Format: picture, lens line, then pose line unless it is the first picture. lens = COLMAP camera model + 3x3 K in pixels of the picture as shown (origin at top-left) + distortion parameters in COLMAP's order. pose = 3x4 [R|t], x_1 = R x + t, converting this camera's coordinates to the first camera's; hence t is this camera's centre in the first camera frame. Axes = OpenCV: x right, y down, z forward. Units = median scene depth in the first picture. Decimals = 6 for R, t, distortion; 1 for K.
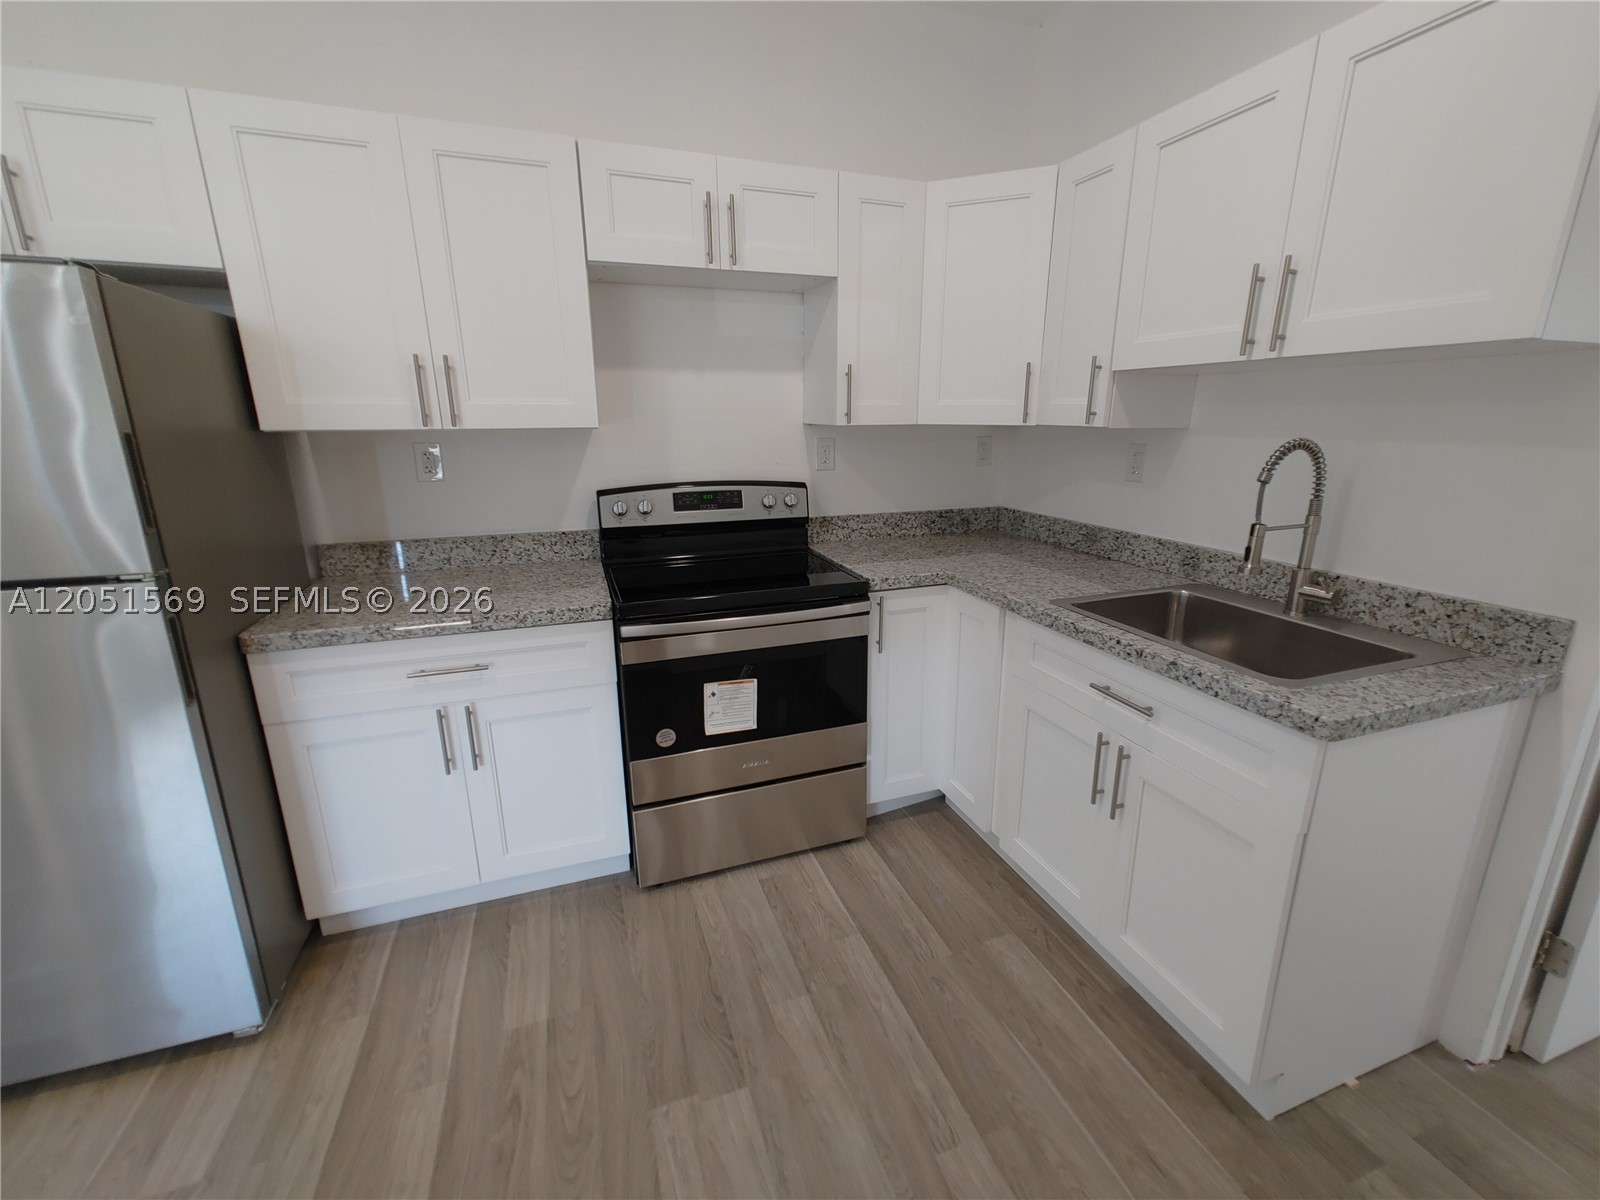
lens RADIAL K [[680.4, 0, 825.6], [0, 680.4, 605.6], [0, 0, 1]] dist [-0.000182, 0.001869]
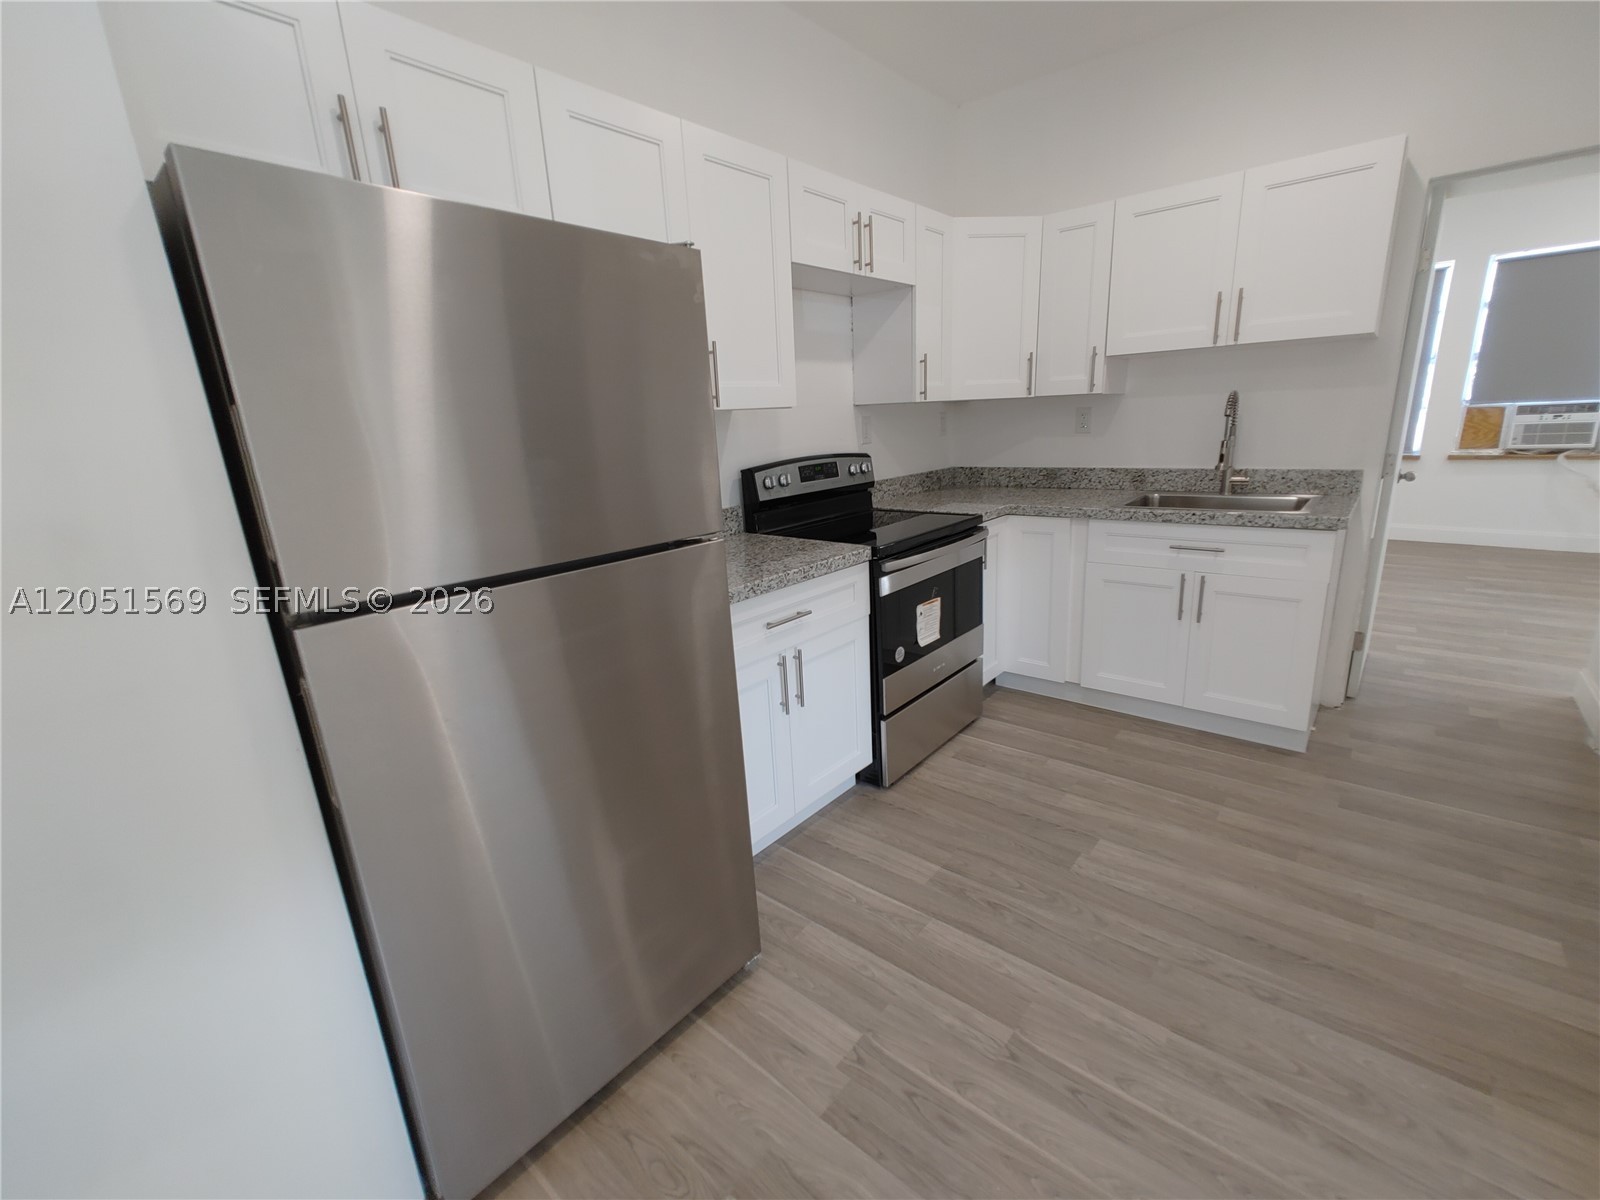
lens RADIAL K [[680.4, 0, 834.9], [0, 680.4, 613.4], [0, 0, 1]] dist [-0.000182, 0.001869]
pose [[0.860012, -0.181579, 0.476874, -0.913525], [0.181710, 0.982261, 0.046311, 0.042608], [-0.476824, 0.046825, 0.877751, -0.030227]]
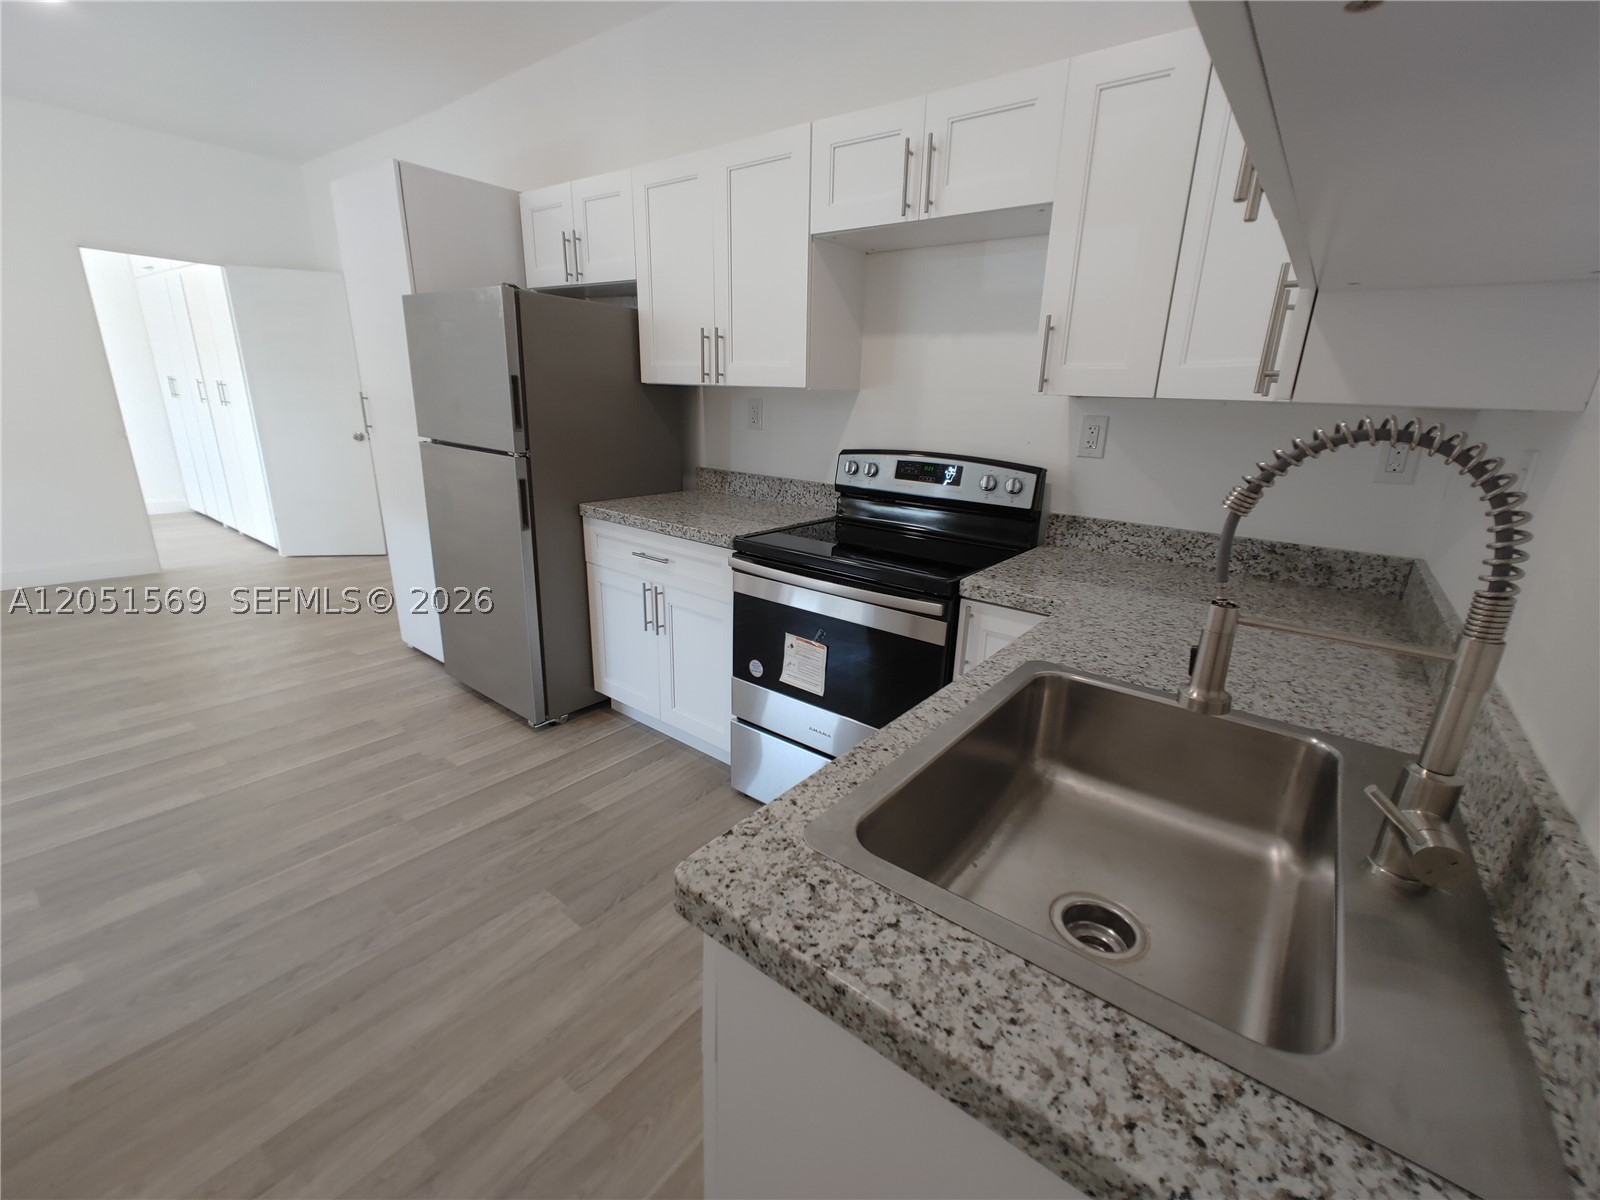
lens RADIAL K [[680.4, 0, 803.3], [0, 680.4, 610.5], [0, 0, 1]] dist [-0.000182, 0.001869]
pose [[0.527052, 0.277638, -0.803202, 0.674763], [-0.264815, 0.951726, 0.155209, -0.088347], [0.807521, 0.130896, 0.575132, 0.411877]]
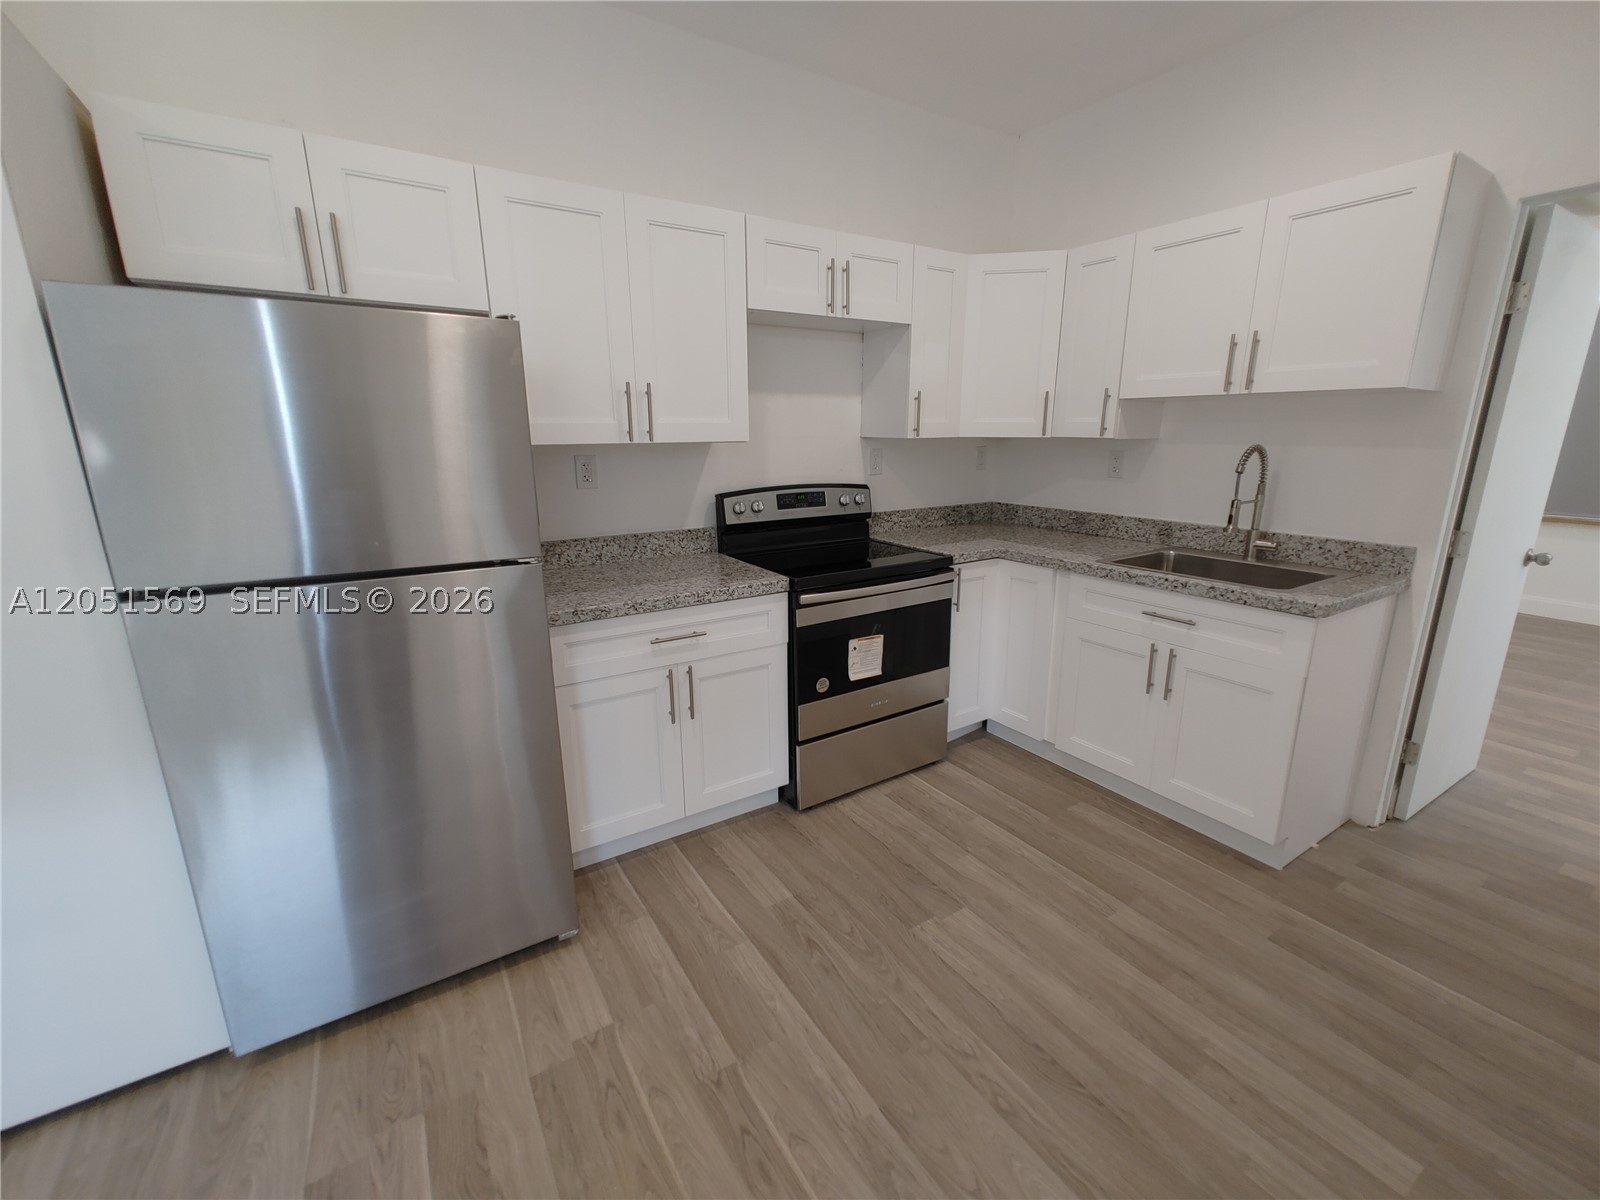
lens RADIAL K [[680.4, 0, 825.3], [0, 680.4, 610.6], [0, 0, 1]] dist [-0.000182, 0.001869]
pose [[0.974000, -0.061593, 0.218015, -0.498762], [0.063839, 0.997955, -0.003266, 0.060864], [-0.217368, 0.017099, 0.975940, -0.240017]]
